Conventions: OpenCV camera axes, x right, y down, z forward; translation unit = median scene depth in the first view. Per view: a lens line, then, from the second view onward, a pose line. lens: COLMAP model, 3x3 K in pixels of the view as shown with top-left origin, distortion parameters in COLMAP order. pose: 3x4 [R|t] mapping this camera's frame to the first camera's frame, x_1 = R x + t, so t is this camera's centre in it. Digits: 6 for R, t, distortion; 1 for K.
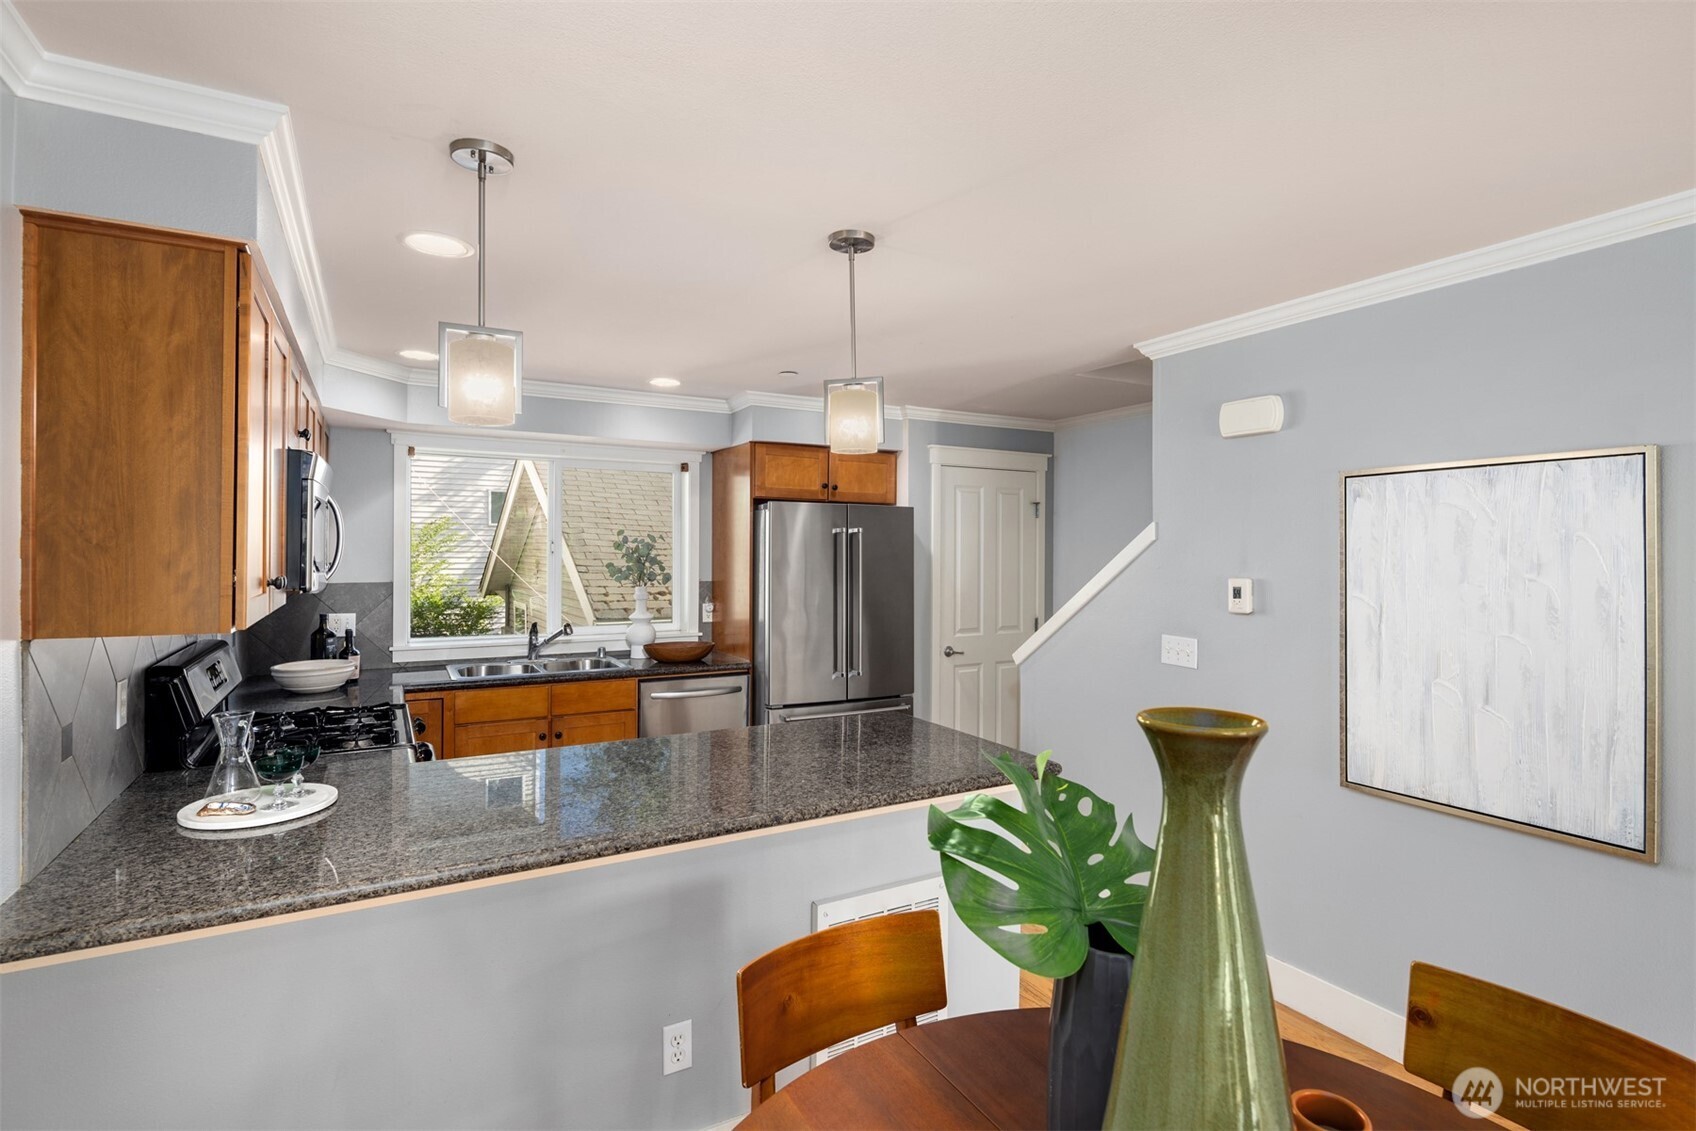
lens RADIAL K [[813.4, 0, 844.7], [0, 813.4, 558.2], [0, 0, 1]] dist [0.002093, -0.003386]
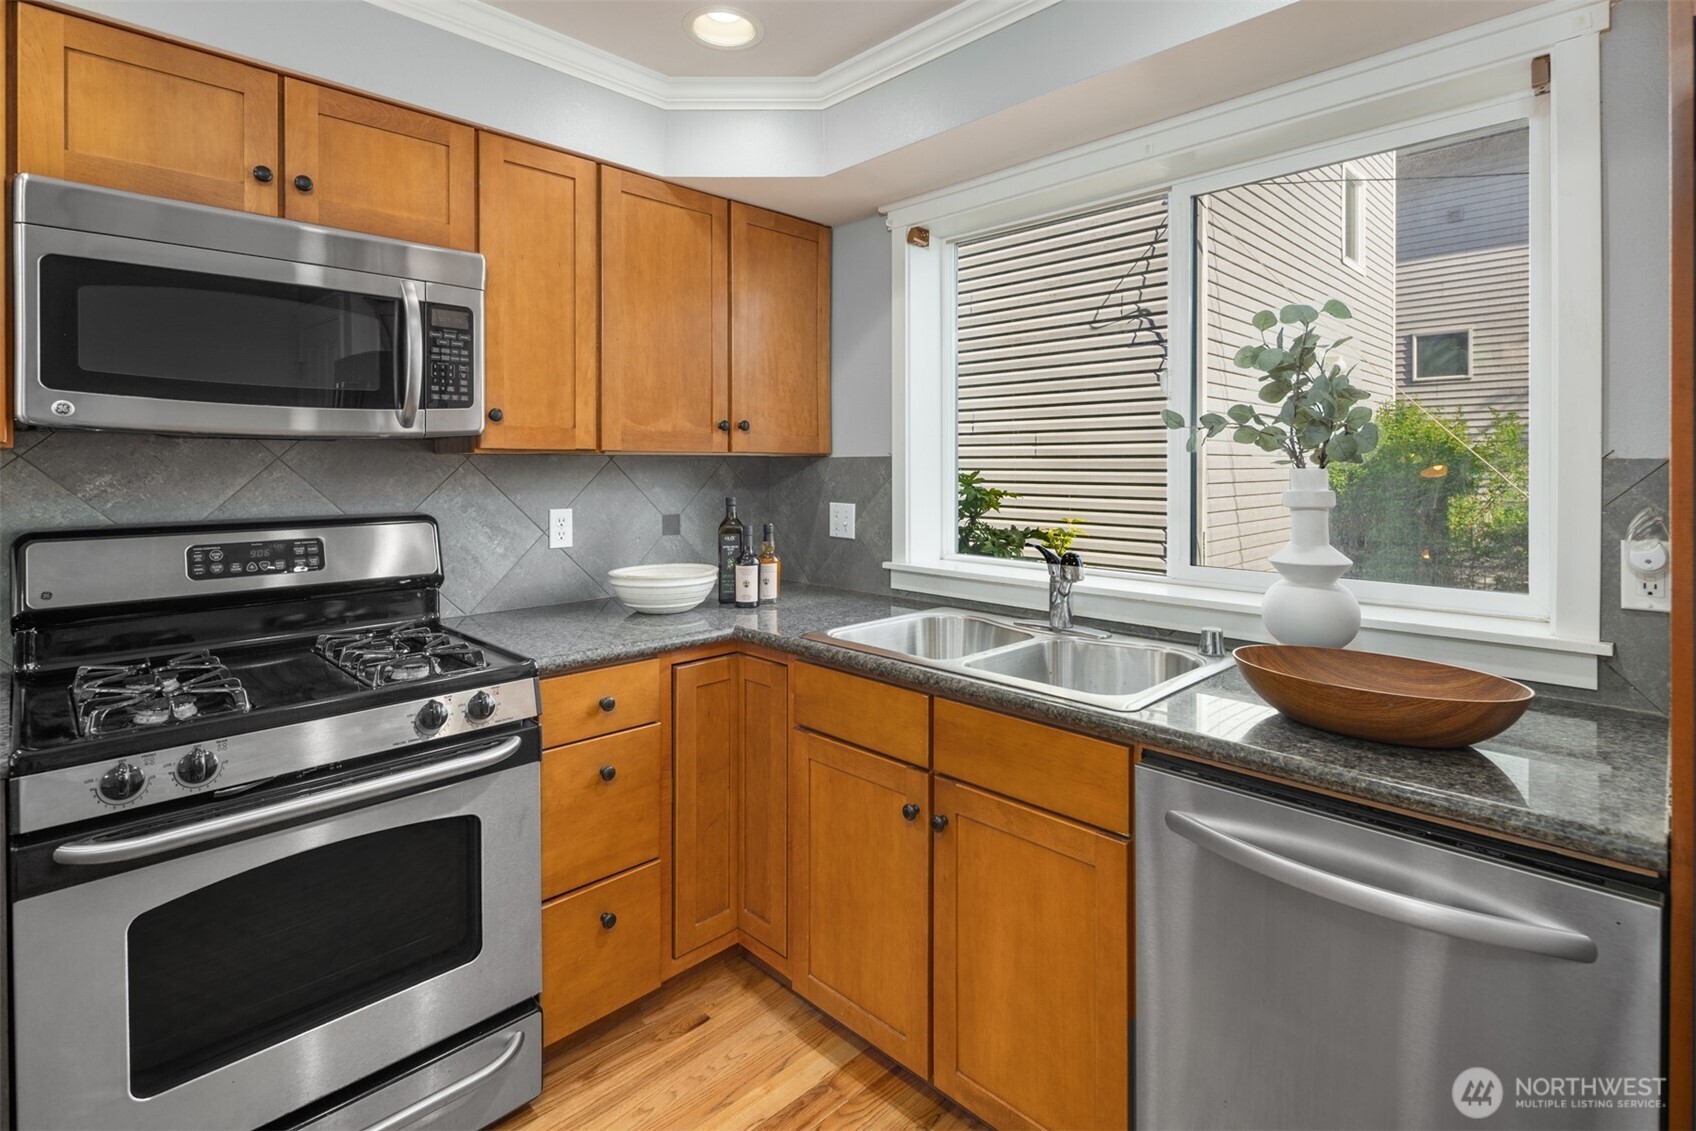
lens RADIAL K [[813.4, 0, 845.9], [0, 813.4, 468.7], [0, 0, 1]] dist [0.002093, -0.003386]
pose [[0.260287, 0.002723, -0.965528, 0.026418], [0.001497, 0.999994, 0.003224, 0.036743], [0.965530, -0.002285, 0.260281, 0.810303]]
